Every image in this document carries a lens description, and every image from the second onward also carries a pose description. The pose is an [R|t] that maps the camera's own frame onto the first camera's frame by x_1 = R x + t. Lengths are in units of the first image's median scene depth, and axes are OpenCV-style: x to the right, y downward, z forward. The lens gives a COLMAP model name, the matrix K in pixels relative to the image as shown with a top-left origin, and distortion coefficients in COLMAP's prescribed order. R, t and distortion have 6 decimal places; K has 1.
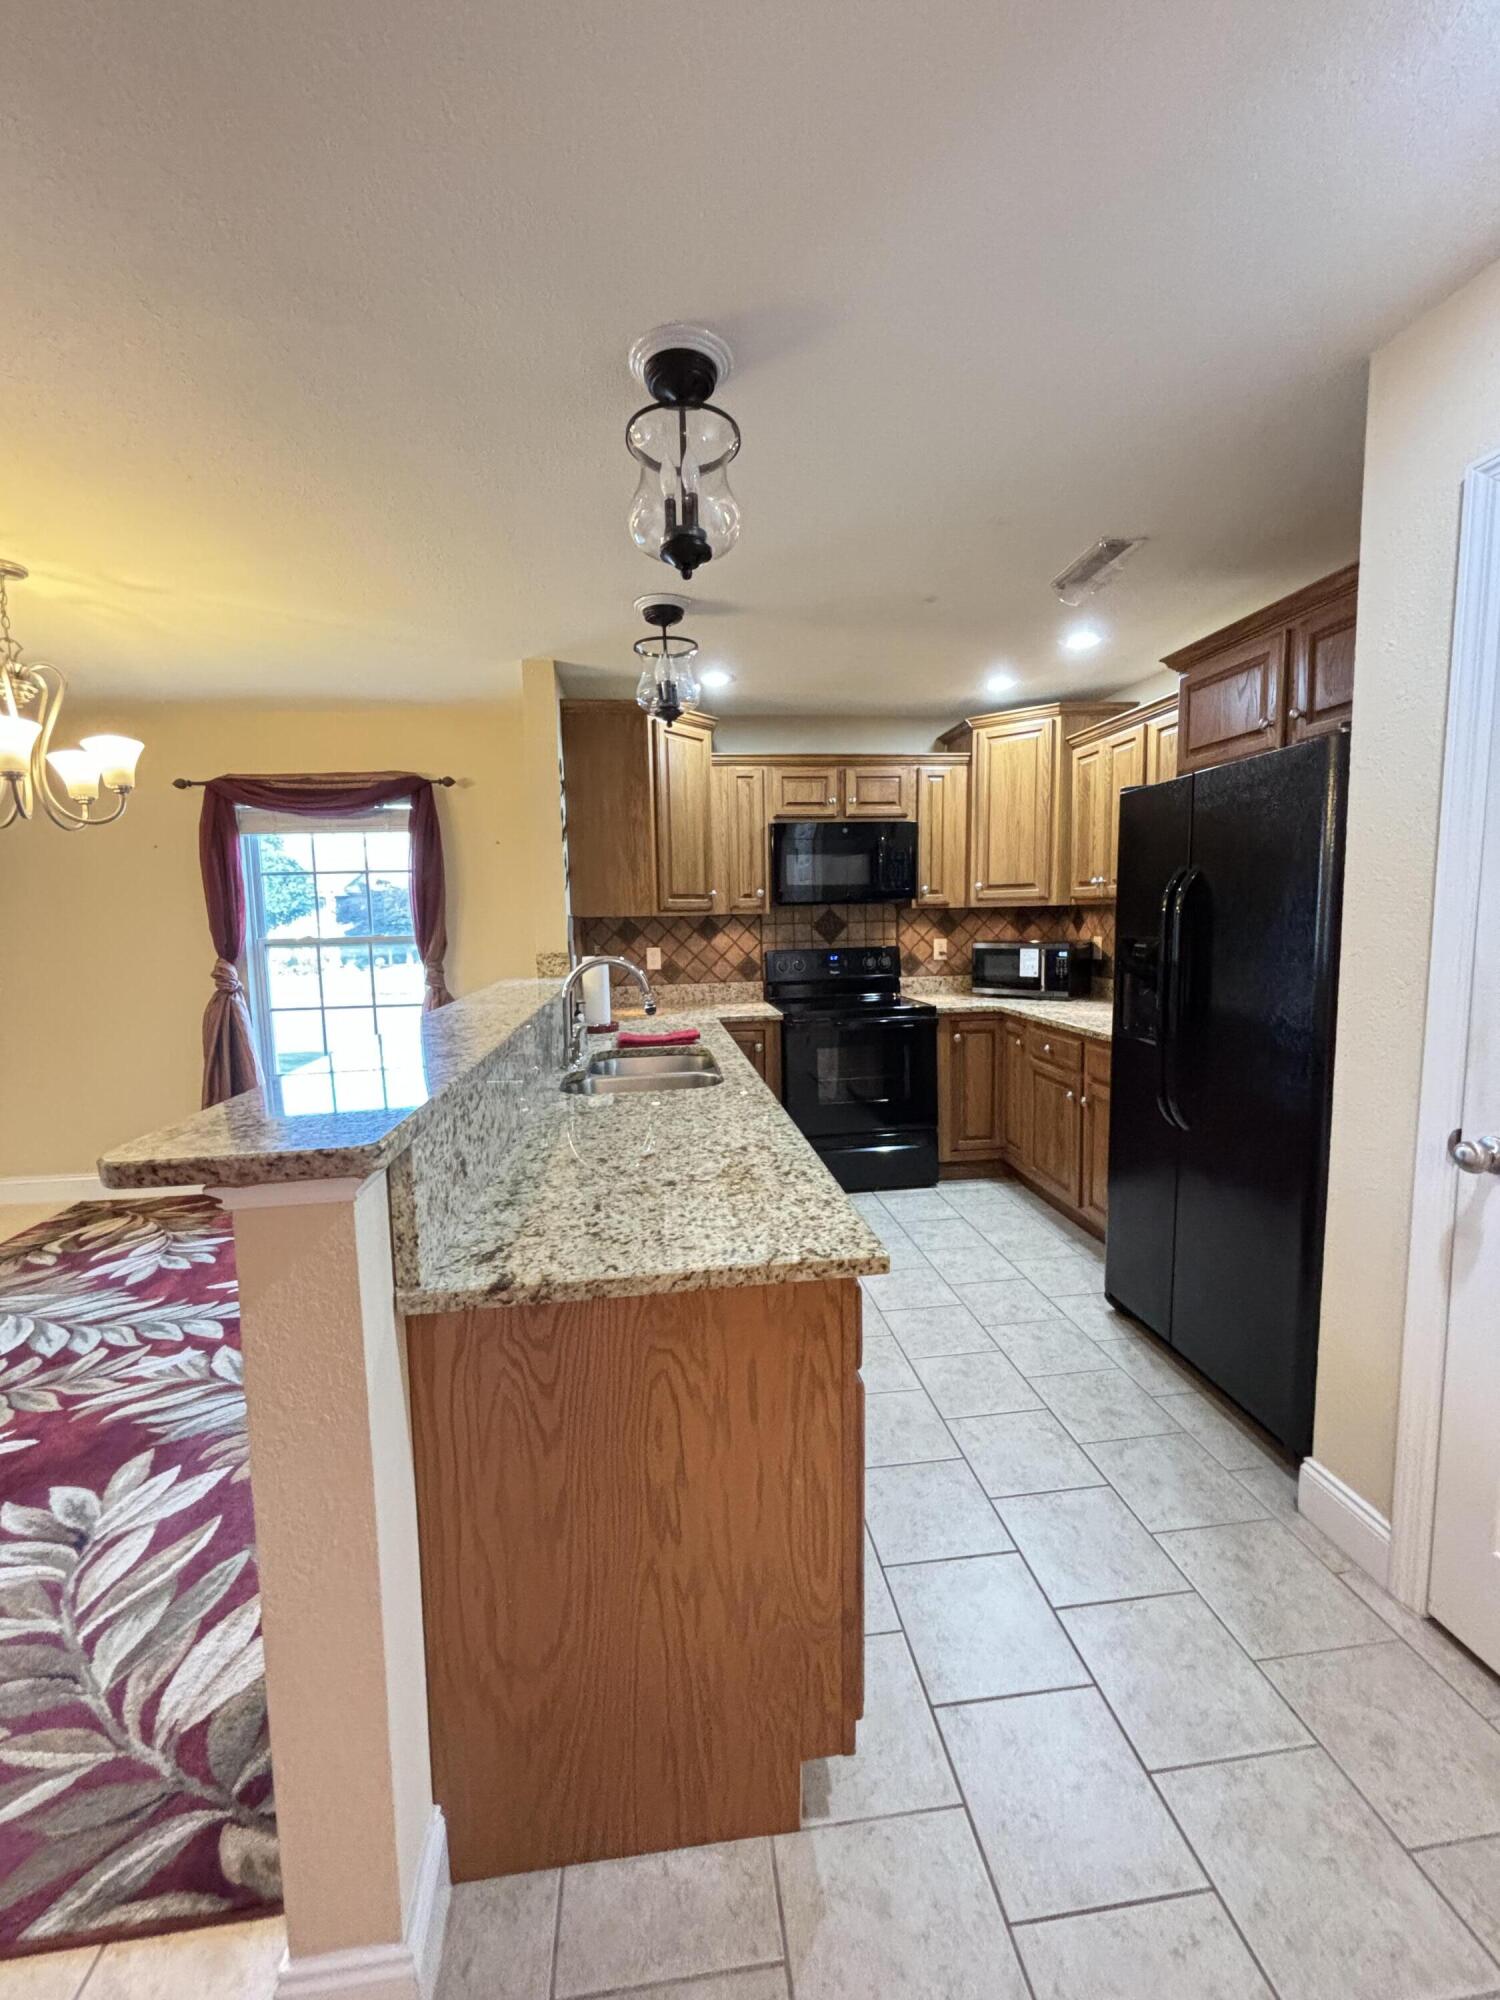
lens RADIAL K [[802.0, 0, 747.5], [0, 802.0, 995.1], [0, 0, 1]] dist [-0.000406, -0.000613]
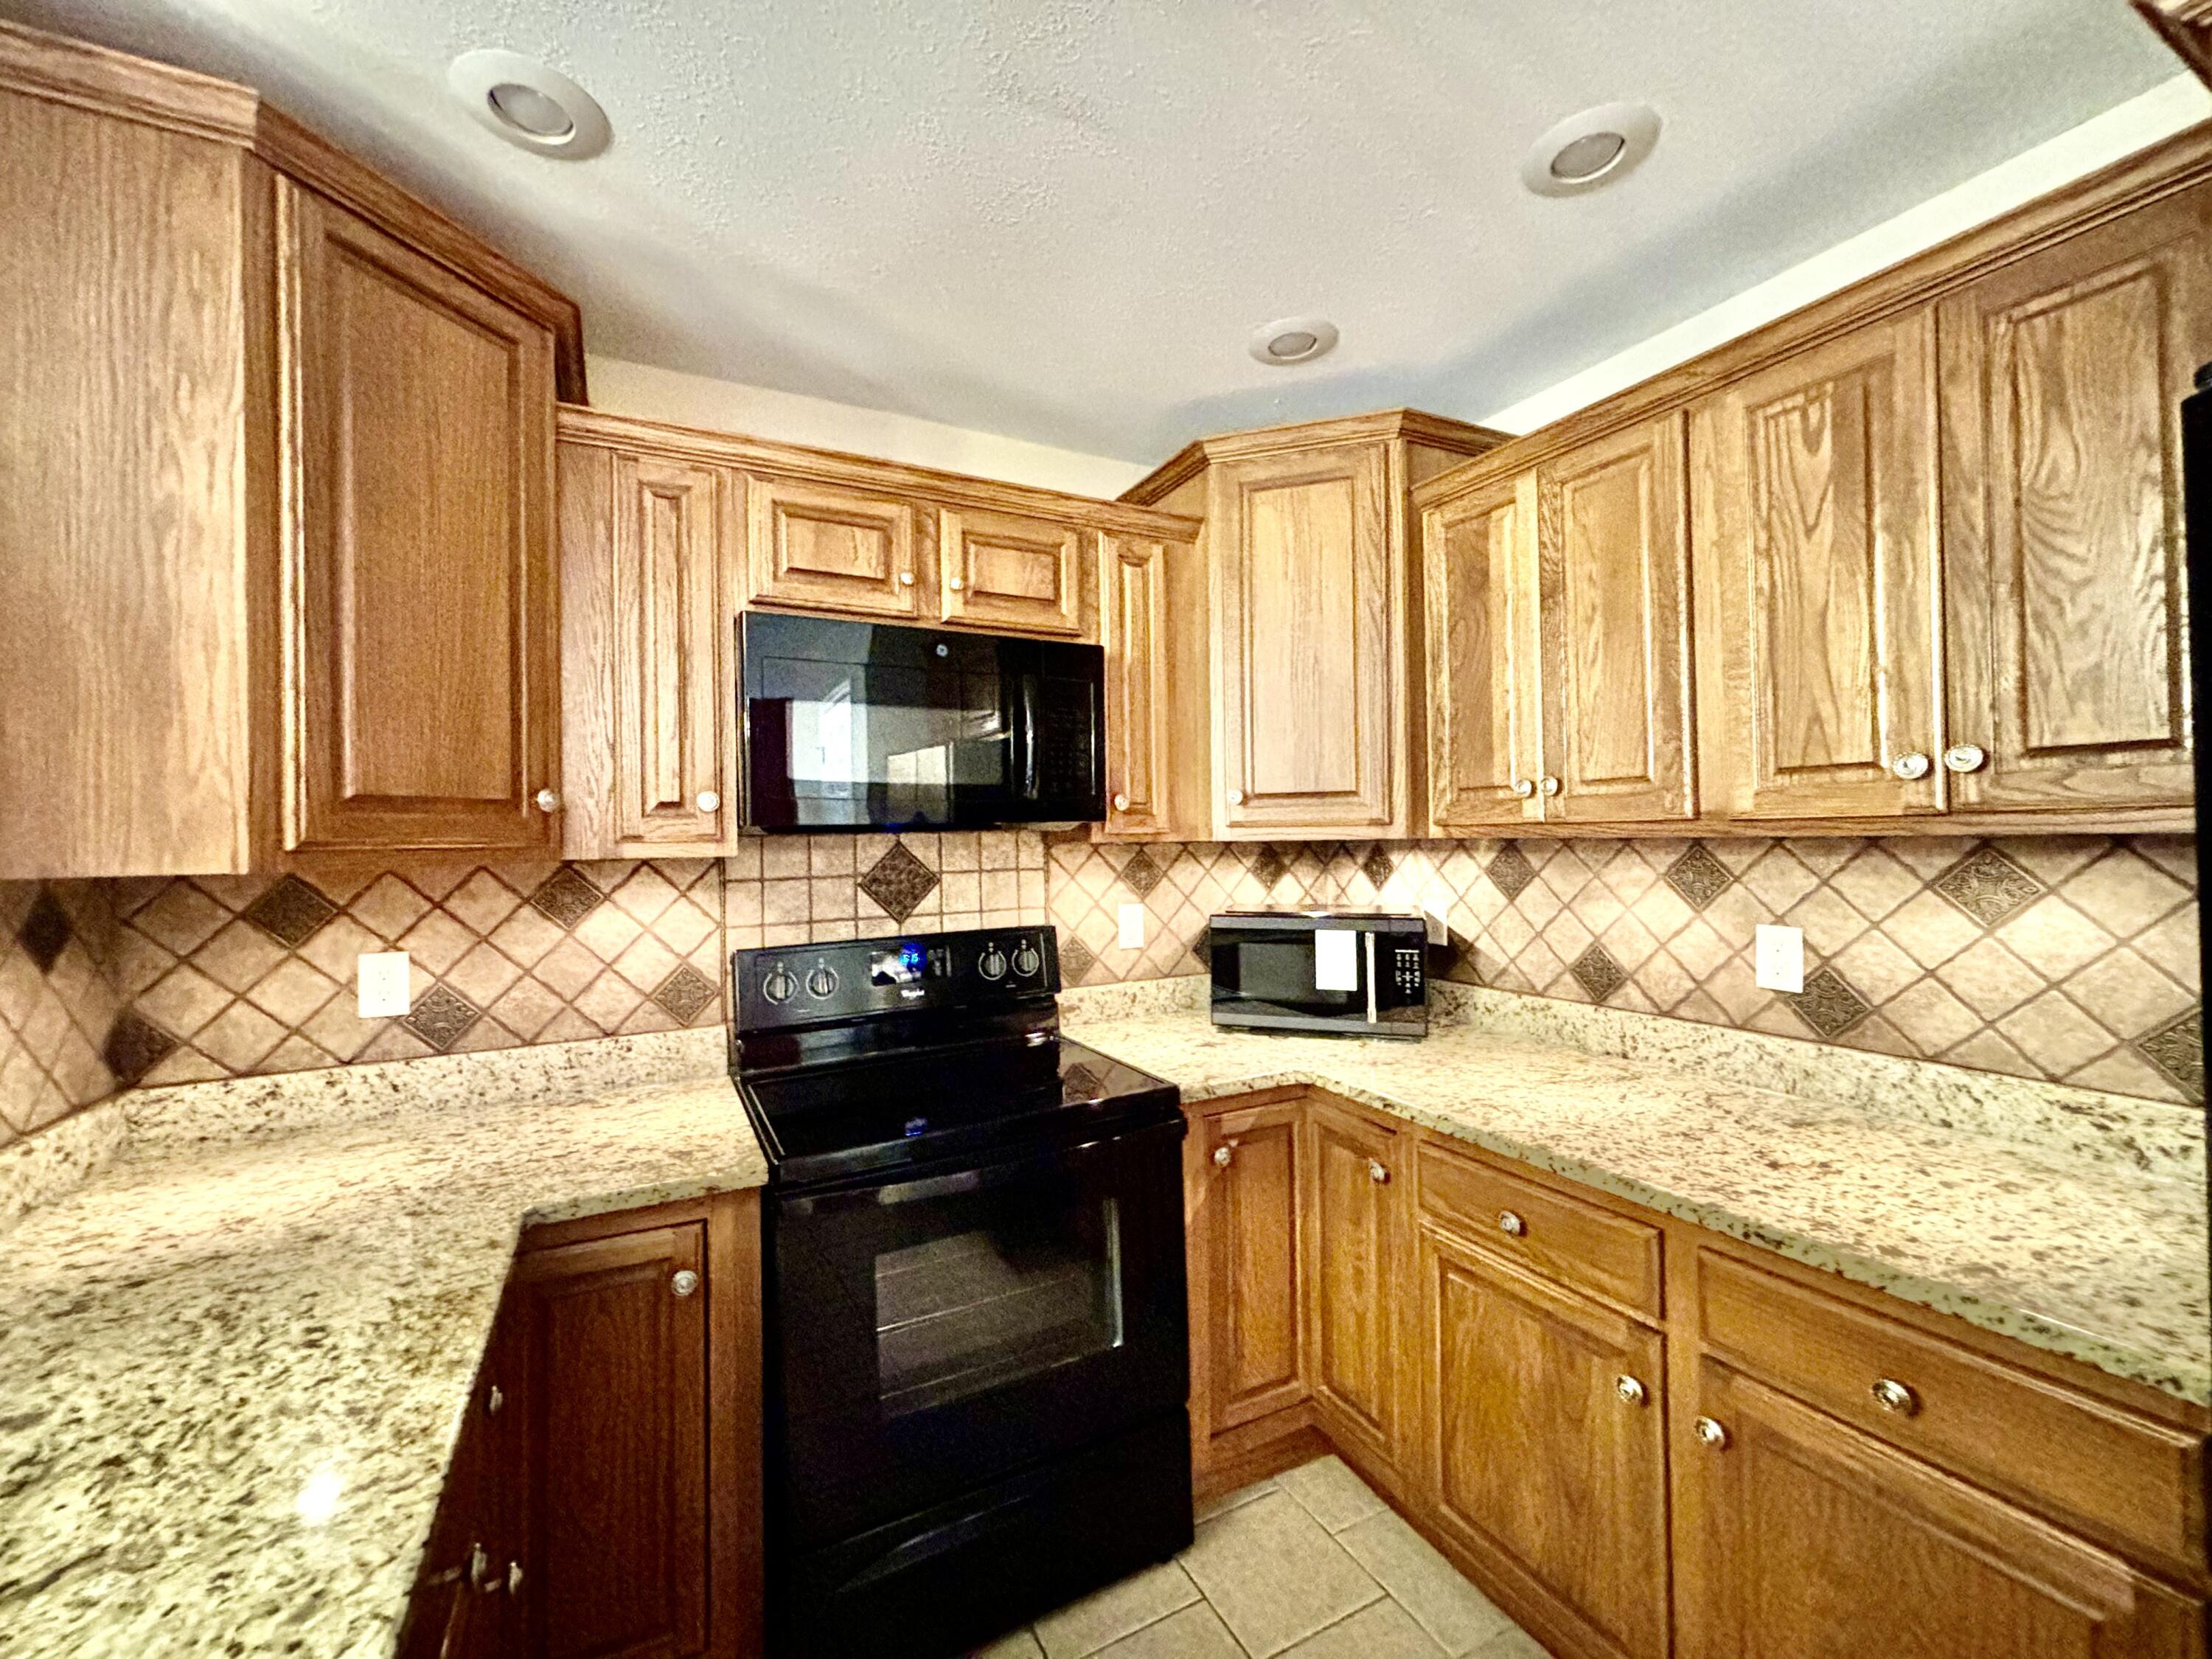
lens RADIAL K [[887.1, 0, 1108.3], [0, 887.1, 820.1], [0, 0, 1]] dist [-0.000406, -0.000613]
pose [[0.935132, 0.009804, 0.354163, 0.108234], [0.033451, 0.992709, -0.115803, -0.166892], [-0.352716, 0.120138, 0.927986, 1.418267]]
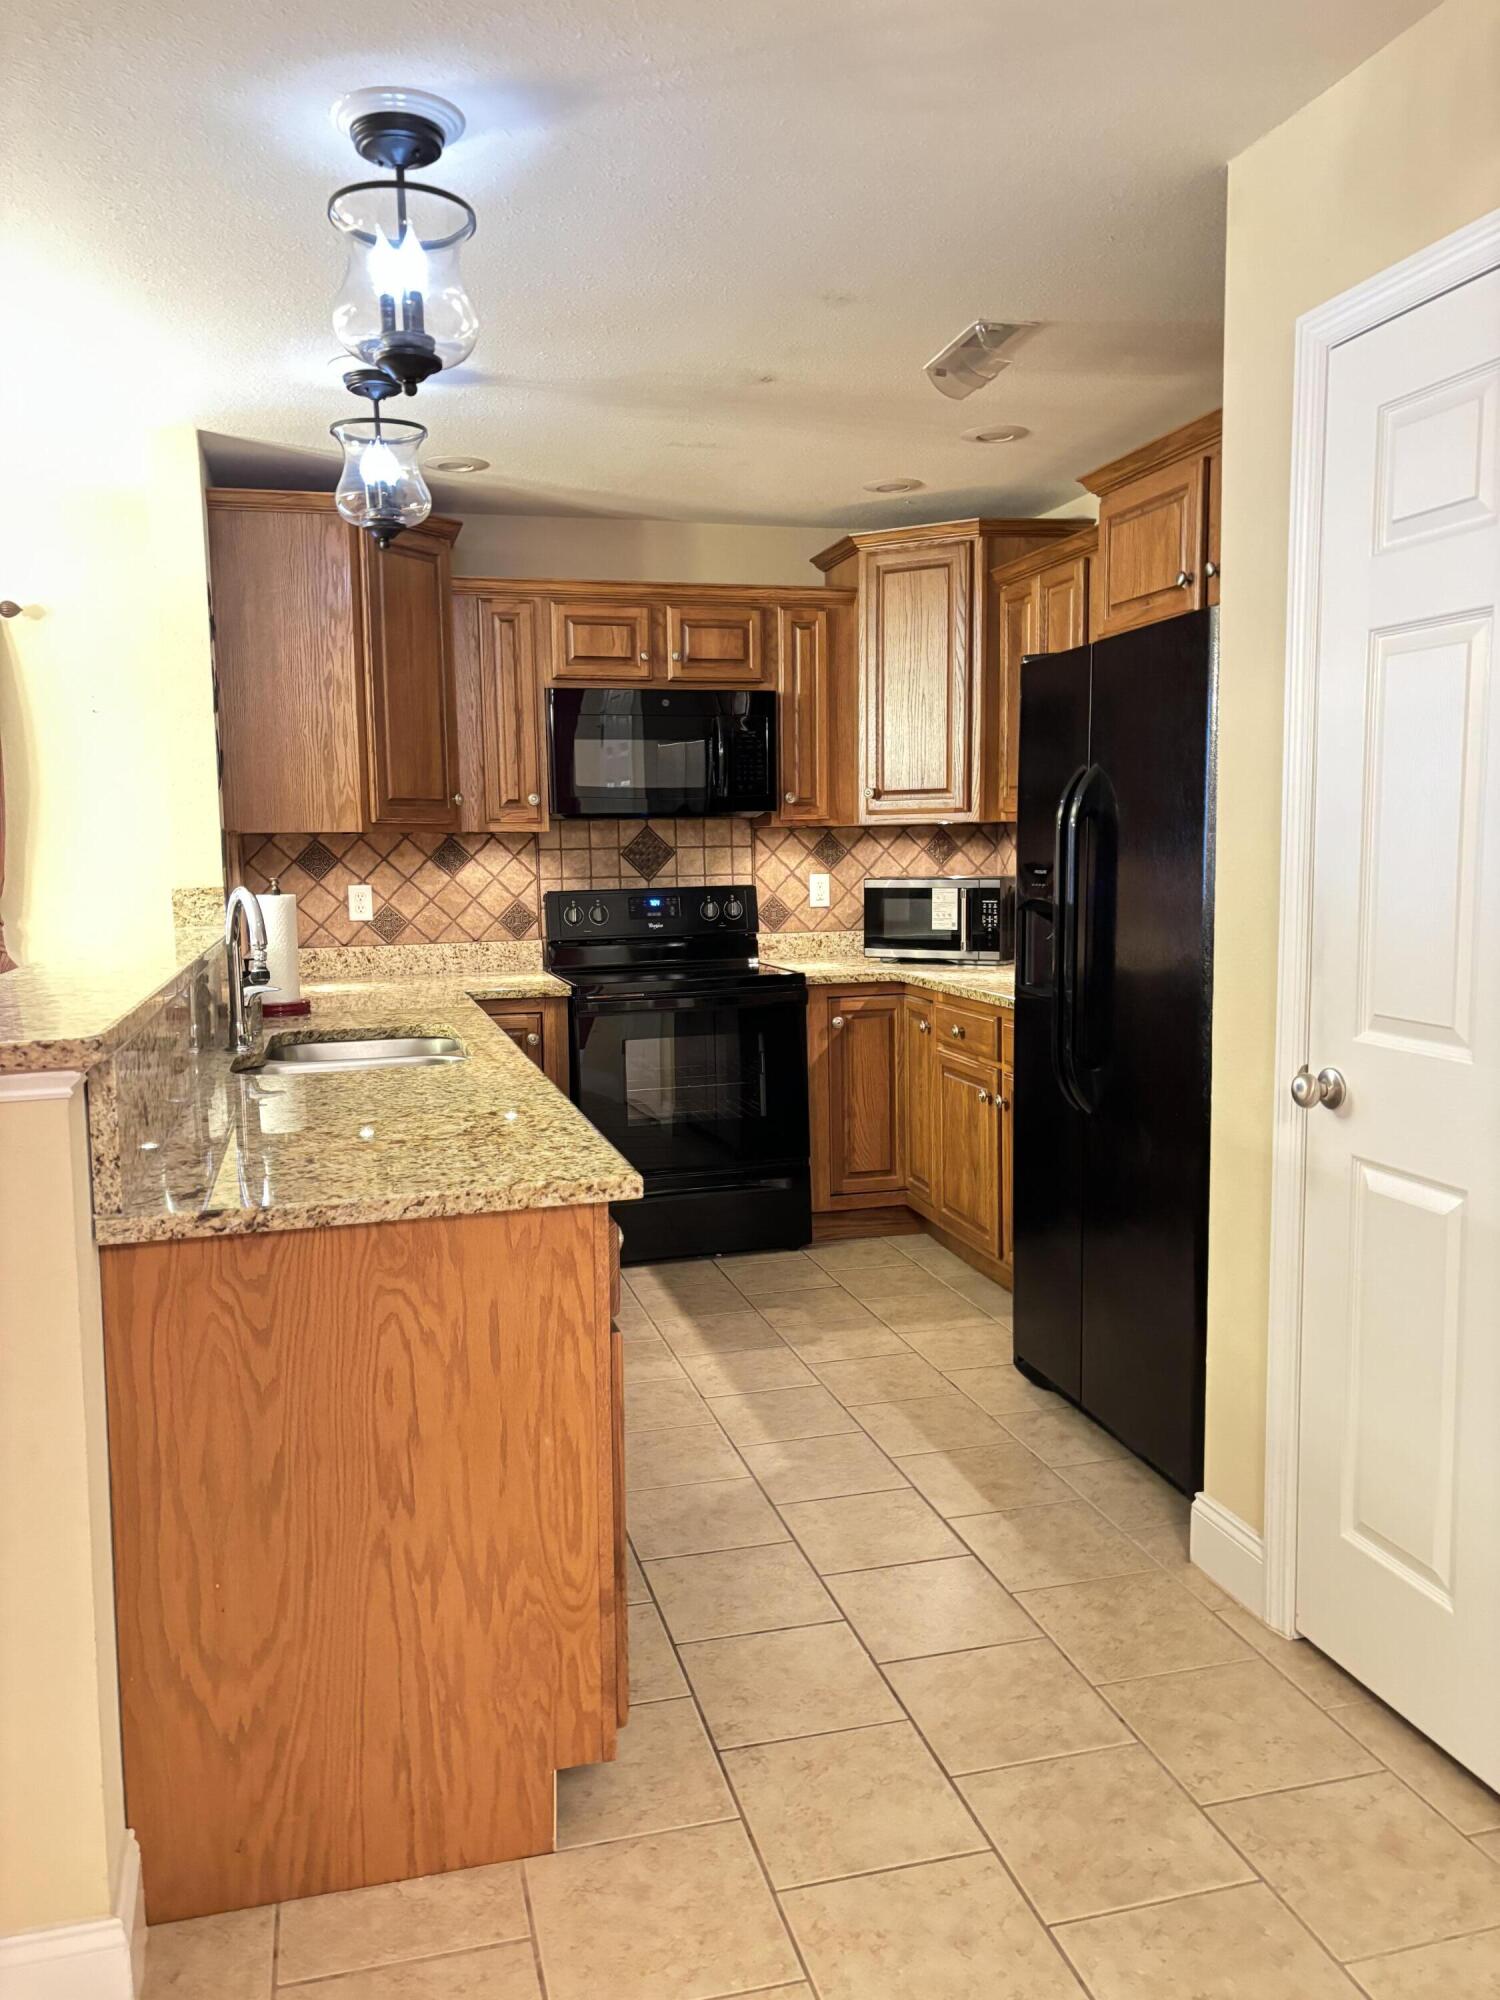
lens RADIAL K [[1505.3, 0, 748.3], [0, 1505.3, 999.2], [0, 0, 1]] dist [0.053158, -0.050663]
pose [[0.990075, -0.009053, 0.140251, 0.038804], [0.008955, 0.999959, 0.001329, 0.079176], [-0.140257, -0.000060, 0.990115, -0.526456]]
